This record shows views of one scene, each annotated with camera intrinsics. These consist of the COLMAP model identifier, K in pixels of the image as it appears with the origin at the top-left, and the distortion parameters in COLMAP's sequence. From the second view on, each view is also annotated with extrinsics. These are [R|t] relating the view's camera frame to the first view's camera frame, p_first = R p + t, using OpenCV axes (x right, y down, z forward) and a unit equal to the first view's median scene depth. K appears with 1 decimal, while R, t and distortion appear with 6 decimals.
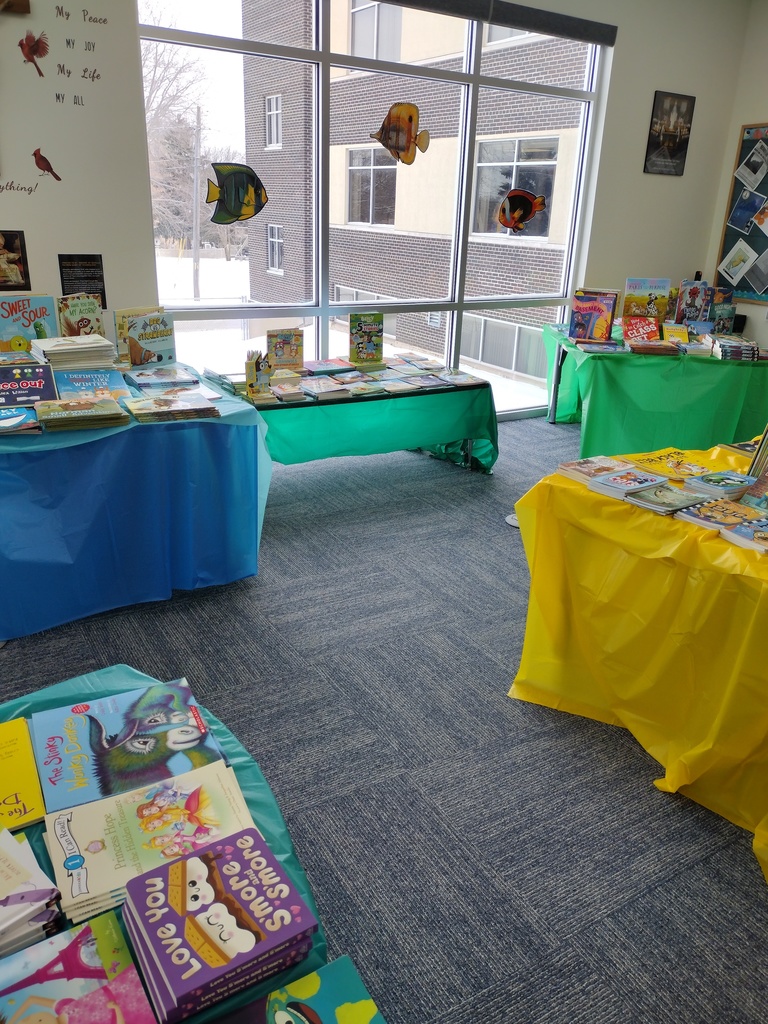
lens RADIAL K [[780.3, 0, 384.0], [0, 780.3, 512.0], [0, 0, 1]] dist [0.078774, -0.128772]
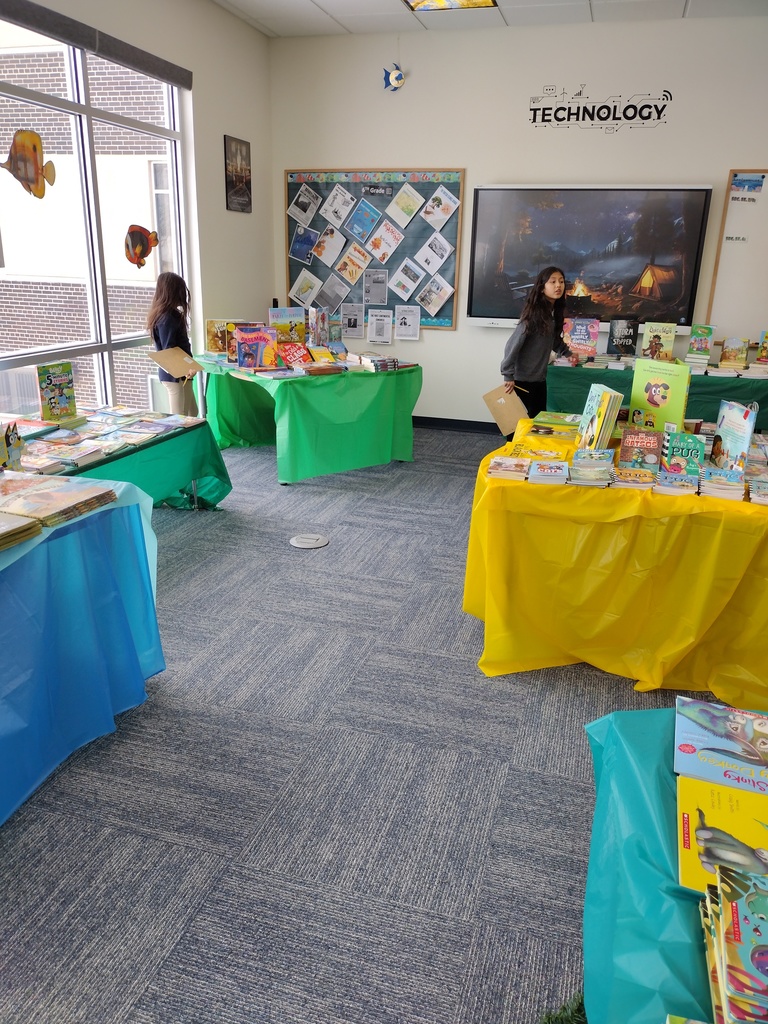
lens RADIAL K [[771.3, 0, 384.0], [0, 771.3, 512.0], [0, 0, 1]] dist [0.077176, -0.111878]
pose [[0.740120, -0.228177, 0.632580, -0.335931], [0.243528, 0.967770, 0.064155, -0.058491], [-0.626831, 0.106569, 0.771833, 0.109951]]
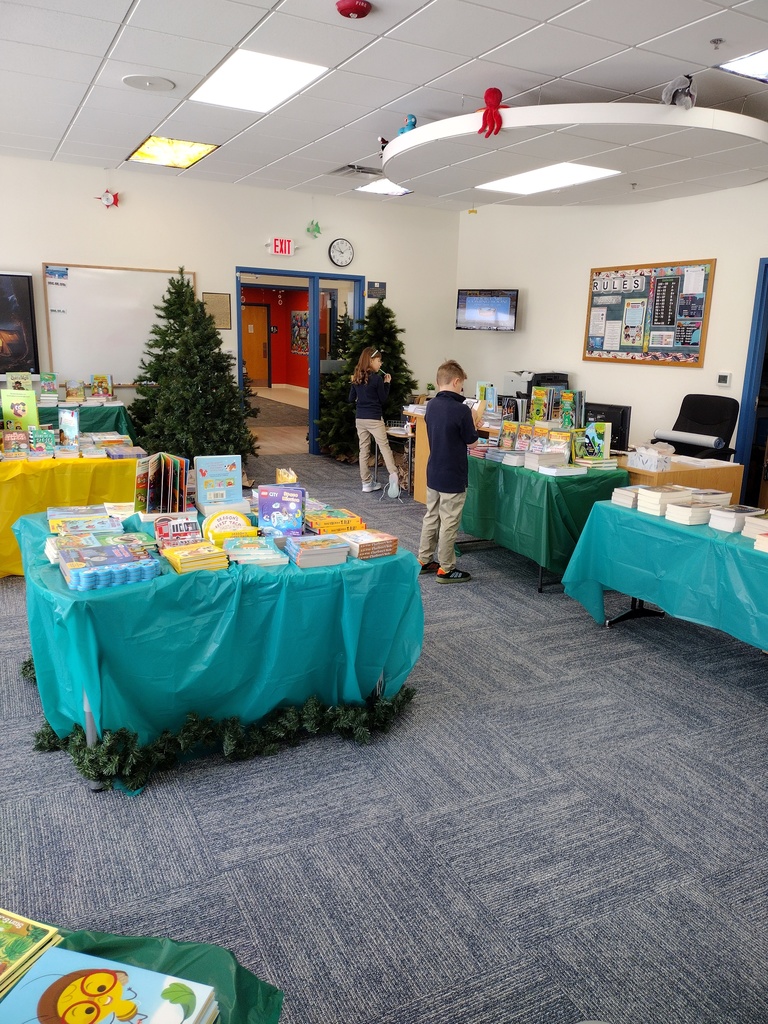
lens RADIAL K [[771.3, 0, 384.0], [0, 771.3, 512.0], [0, 0, 1]] dist [0.077176, -0.111878]
pose [[0.071067, -0.261347, 0.962625, -0.797463], [0.342308, 0.912848, 0.222562, 0.010128], [-0.936896, 0.313697, 0.154334, -0.149974]]
